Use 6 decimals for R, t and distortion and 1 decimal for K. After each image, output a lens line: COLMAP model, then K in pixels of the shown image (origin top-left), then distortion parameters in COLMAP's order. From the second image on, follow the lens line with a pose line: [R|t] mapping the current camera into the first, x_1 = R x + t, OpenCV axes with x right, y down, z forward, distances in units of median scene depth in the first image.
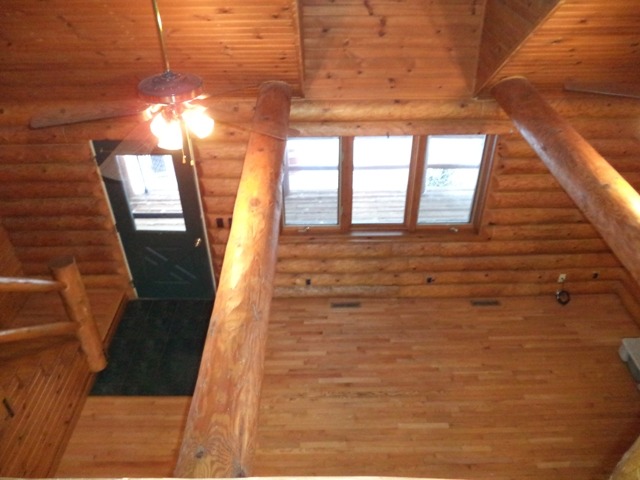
lens RADIAL K [[509.2, 0, 325.4], [0, 509.2, 249.4], [0, 0, 1]] dist [-0.042805, 0.004643]
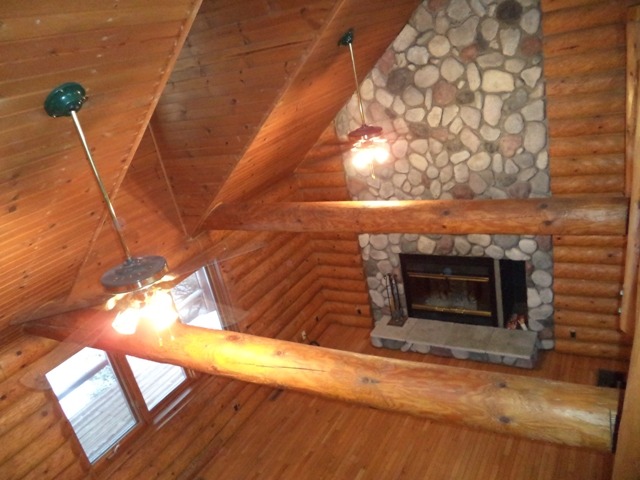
lens RADIAL K [[503.0, 0, 330.0], [0, 503.0, 248.1], [0, 0, 1]] dist [-0.035172, -0.001638]
pose [[0.497552, -0.425695, 0.755795, -0.361963], [0.663934, 0.747620, -0.015988, -0.042284], [-0.558242, 0.509753, 0.654613, 0.060918]]
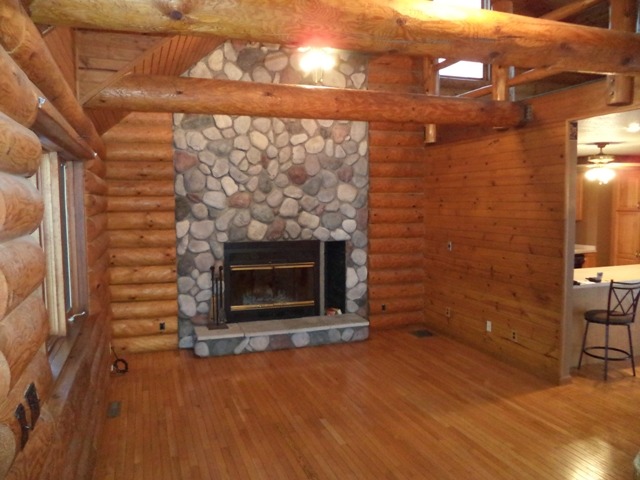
lens RADIAL K [[503.0, 0, 330.0], [0, 503.0, 248.1], [0, 0, 1]] dist [-0.035172, -0.001638]
pose [[-0.330824, -0.077445, 0.940509, -0.486759], [0.574894, 0.773805, 0.265937, -0.093604], [-0.748367, 0.628672, -0.211470, 0.854510]]
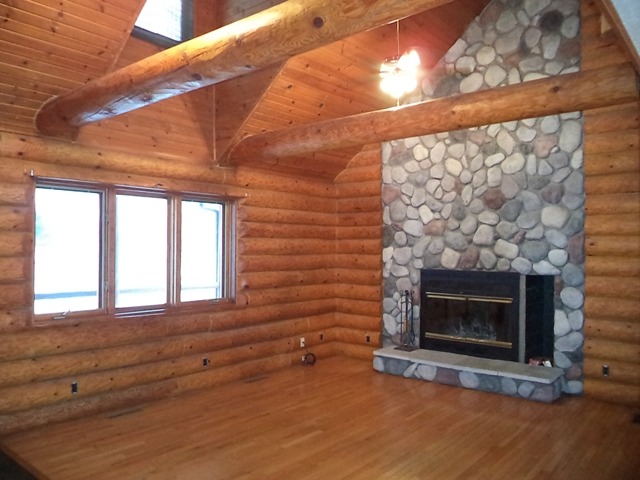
lens RADIAL K [[509.2, 0, 325.4], [0, 509.2, 249.4], [0, 0, 1]] dist [-0.042805, 0.004643]
pose [[0.649653, 0.002700, 0.760226, -0.389698], [0.454047, 0.800673, -0.390850, 0.386585], [-0.609748, 0.599095, 0.518934, 0.278604]]
